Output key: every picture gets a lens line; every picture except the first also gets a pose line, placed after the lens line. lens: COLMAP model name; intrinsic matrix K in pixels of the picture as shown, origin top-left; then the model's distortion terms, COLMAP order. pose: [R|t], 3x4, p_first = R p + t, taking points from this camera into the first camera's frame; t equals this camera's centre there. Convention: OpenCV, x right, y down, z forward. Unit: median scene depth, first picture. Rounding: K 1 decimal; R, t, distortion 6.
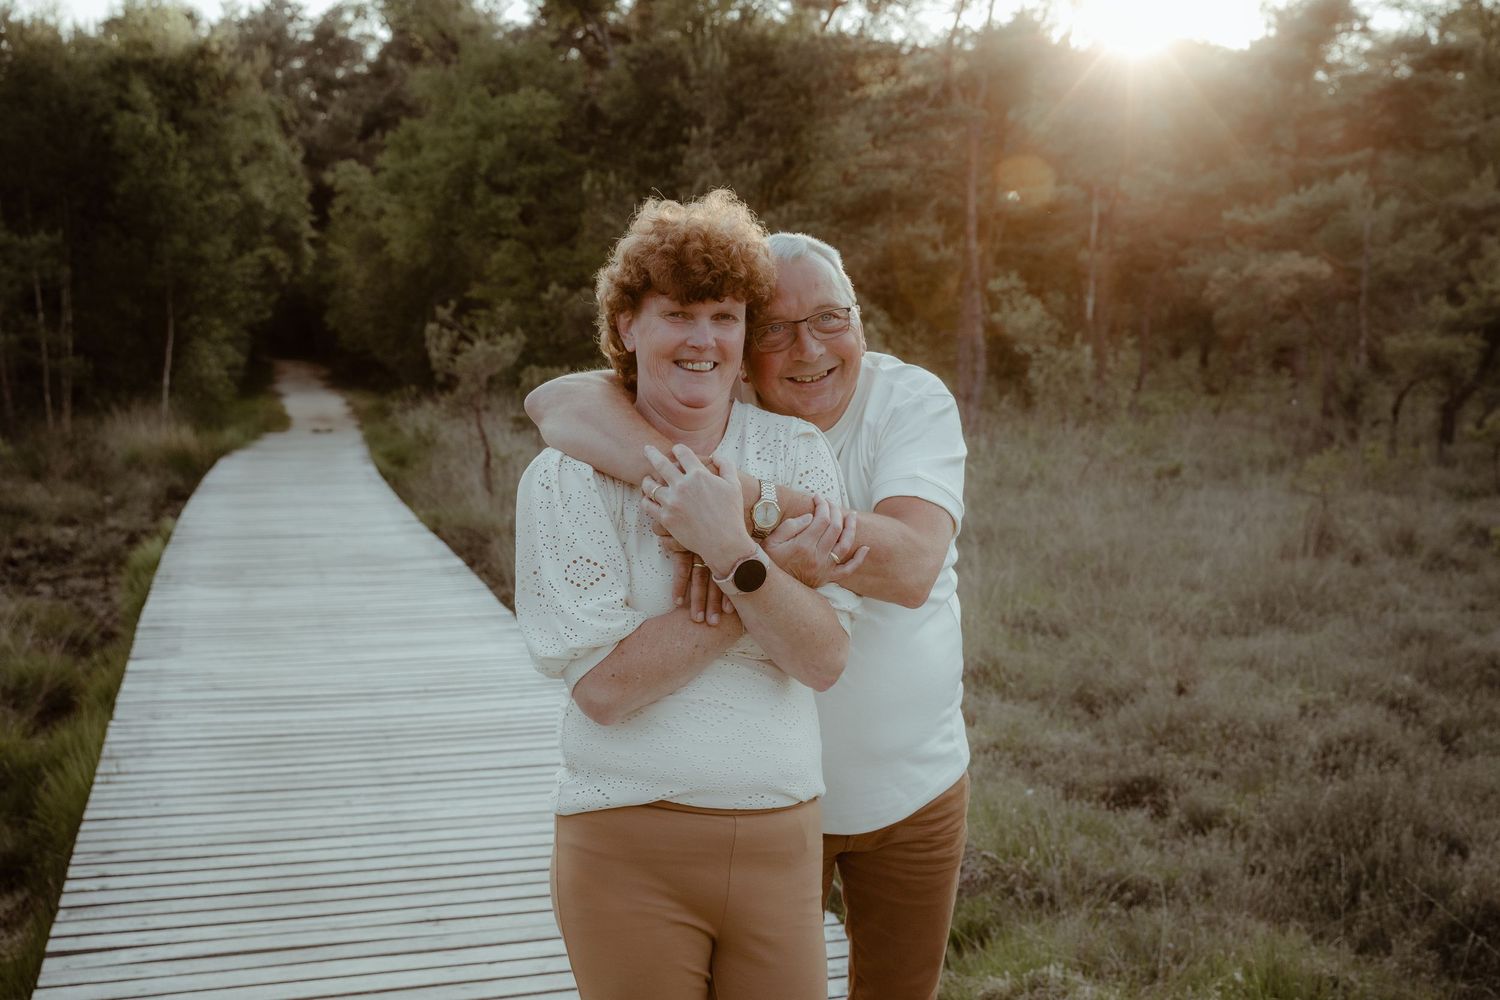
lens RADIAL K [[1796.4, 0, 750.9], [0, 1796.4, 502.4], [0, 0, 1]] dist [0.007714, 0.000000]
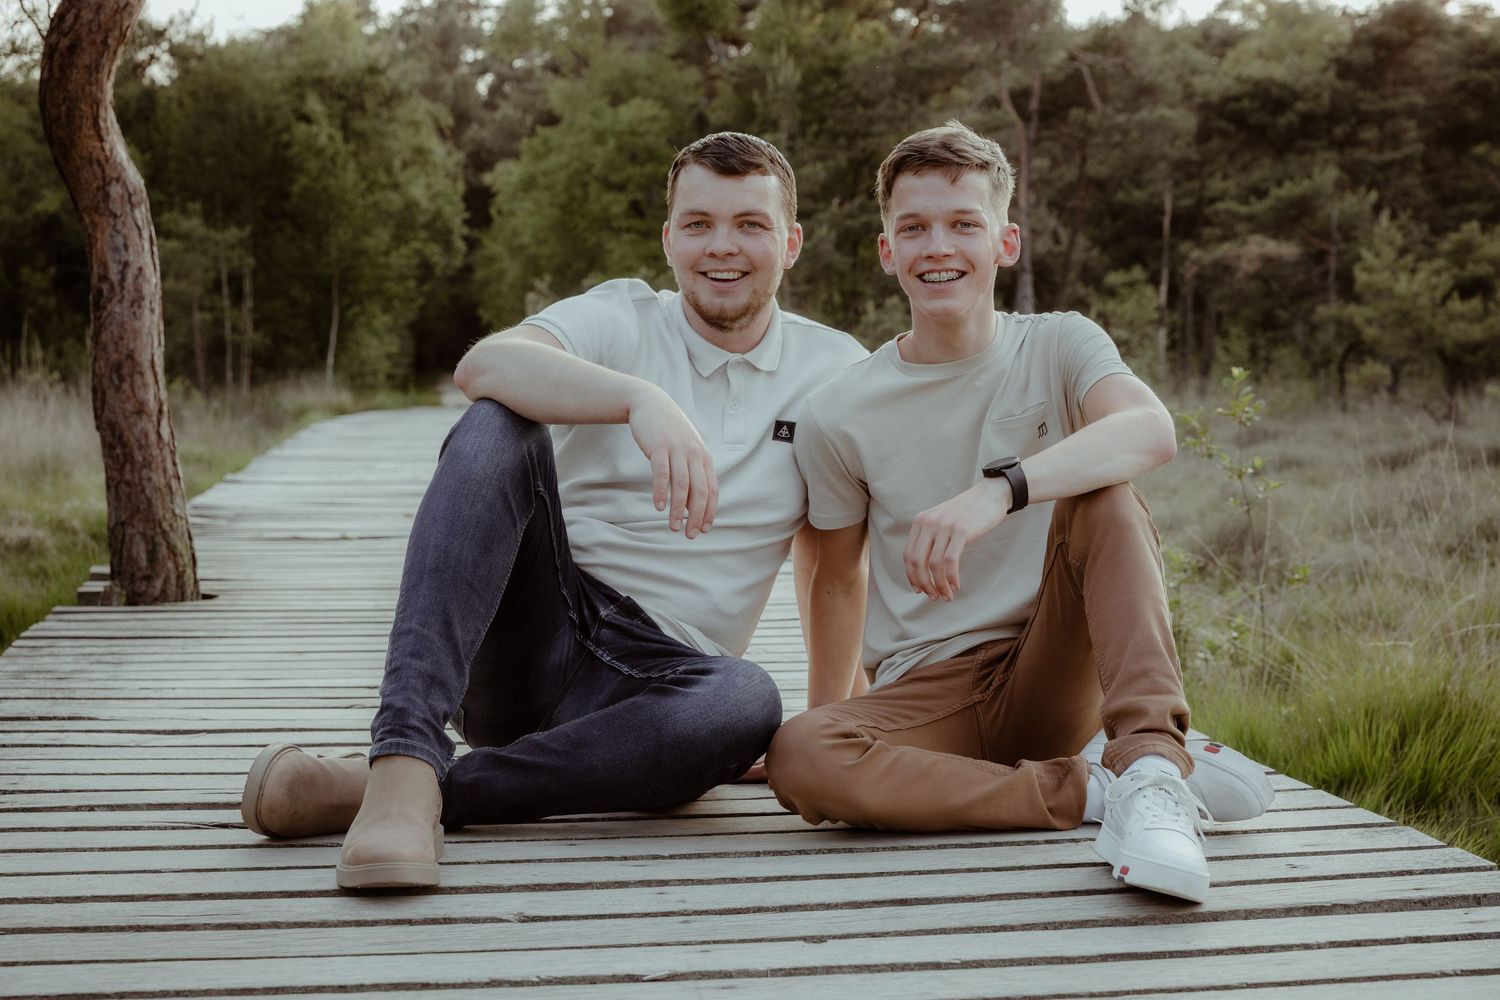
lens RADIAL K [[2470.4, 0, 749.9], [0, 2470.4, 498.8], [0, 0, 1]] dist [-0.006493, 0.000000]
pose [[0.988487, 0.013659, -0.150689, 0.167699], [-0.021235, 0.998583, -0.048788, 0.089315], [0.149810, 0.051426, 0.987377, -0.480409]]
